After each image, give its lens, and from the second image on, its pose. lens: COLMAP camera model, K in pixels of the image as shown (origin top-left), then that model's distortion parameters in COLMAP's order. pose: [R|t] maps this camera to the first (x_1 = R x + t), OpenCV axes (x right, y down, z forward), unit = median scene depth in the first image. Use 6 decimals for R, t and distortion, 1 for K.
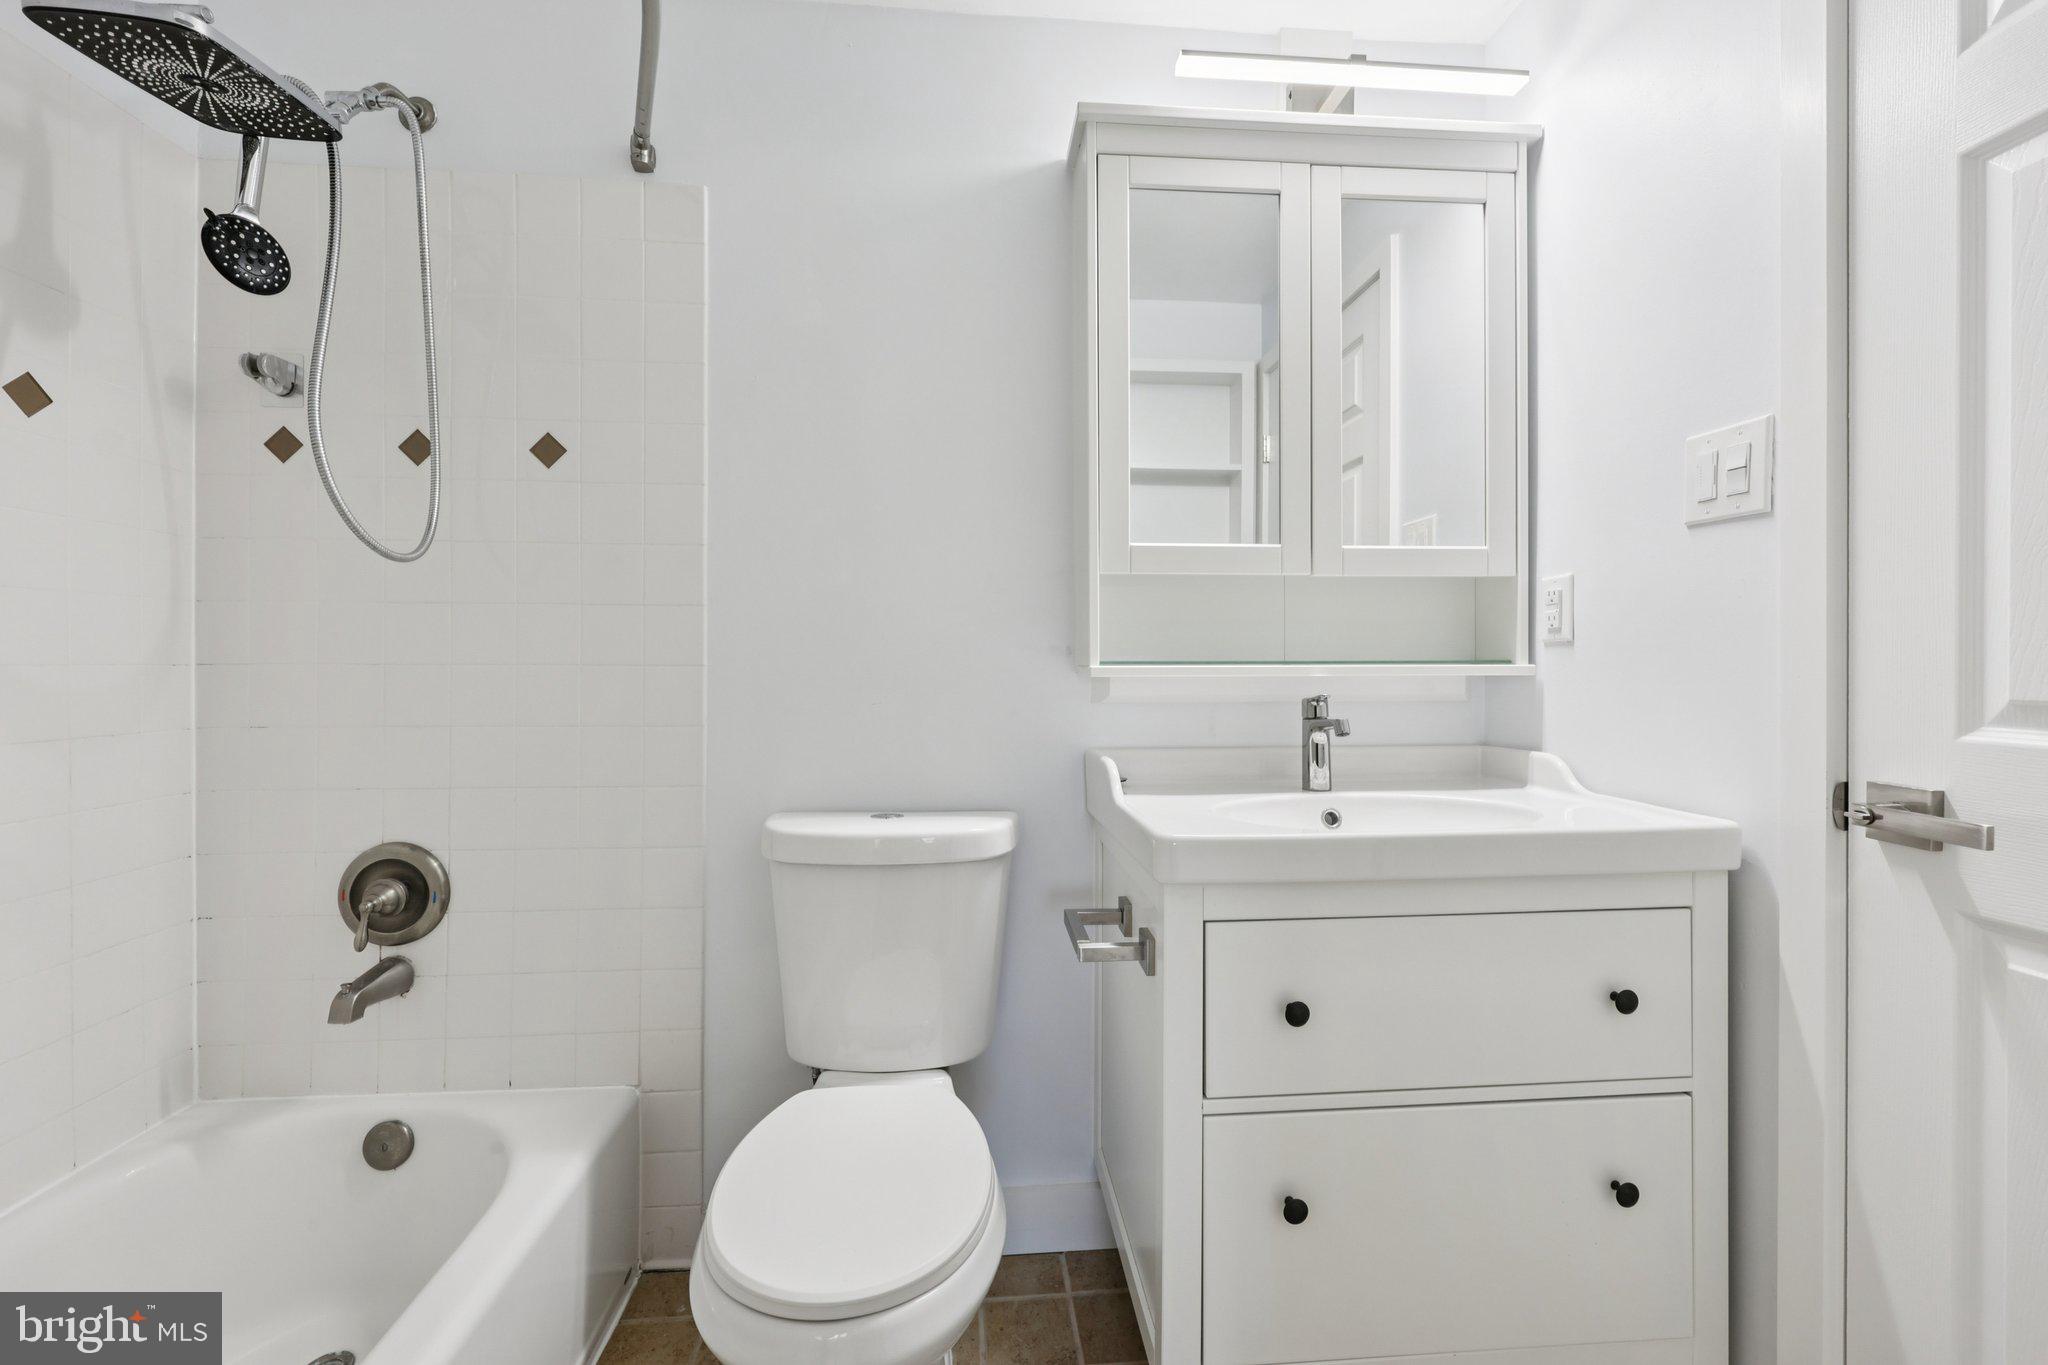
lens RADIAL K [[839.7, 0, 1021.7], [0, 839.7, 658.2], [0, 0, 1]] dist [-0.000748, -0.000164]
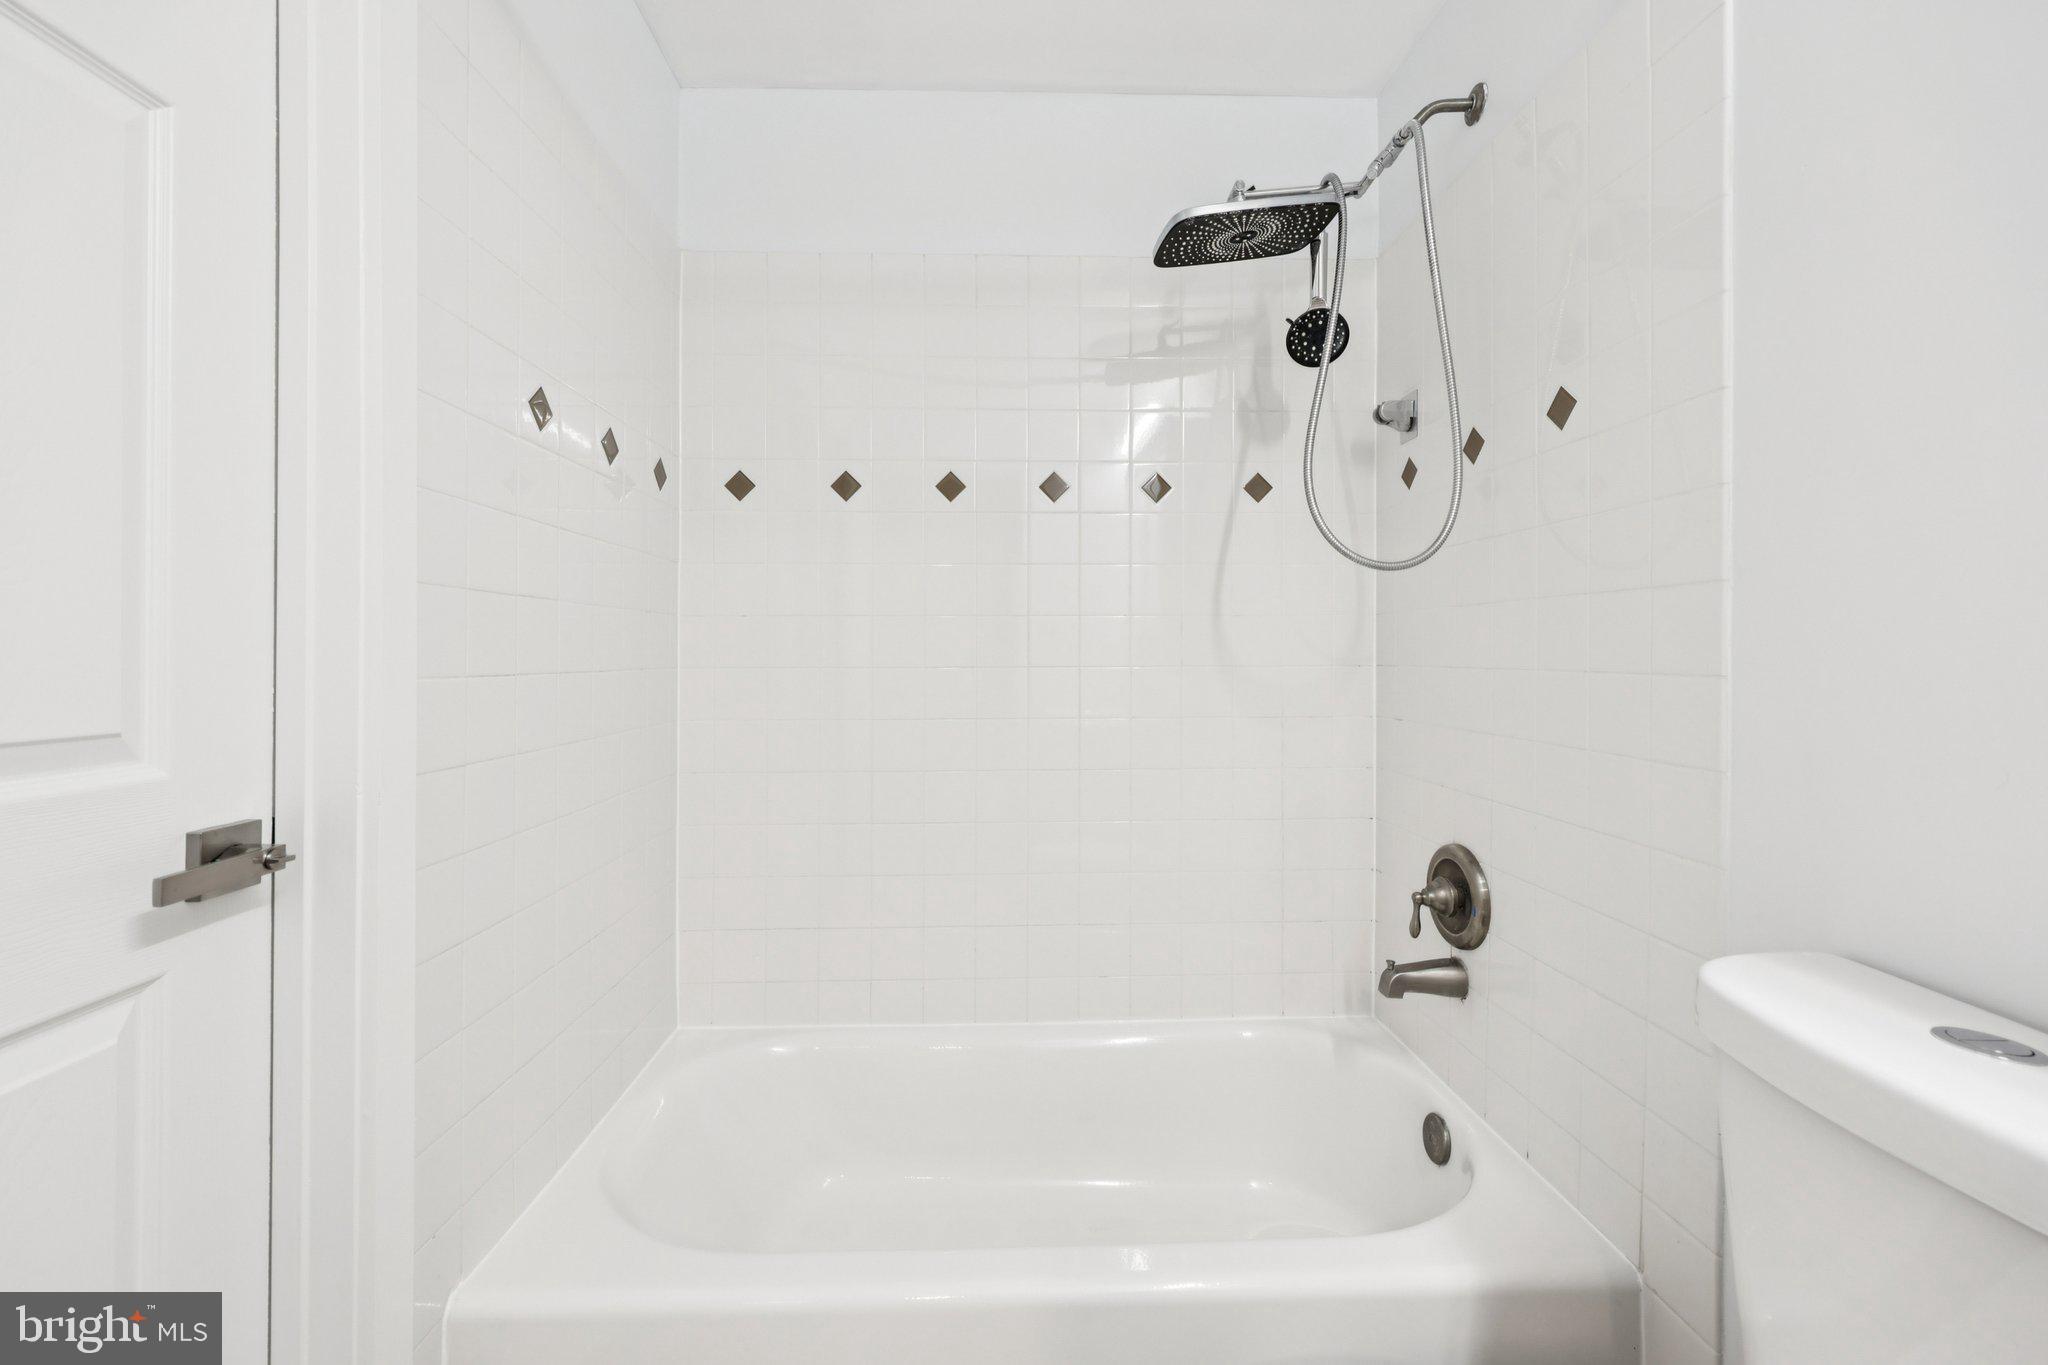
lens RADIAL K [[827.8, 0, 1022.4], [0, 827.8, 645.1], [0, 0, 1]] dist [-0.000037, -0.000015]
pose [[-0.051239, -0.009401, -0.998642, 0.275939], [0.012882, 0.999866, -0.010074, -0.017338], [0.998603, -0.013381, -0.051111, 0.541336]]
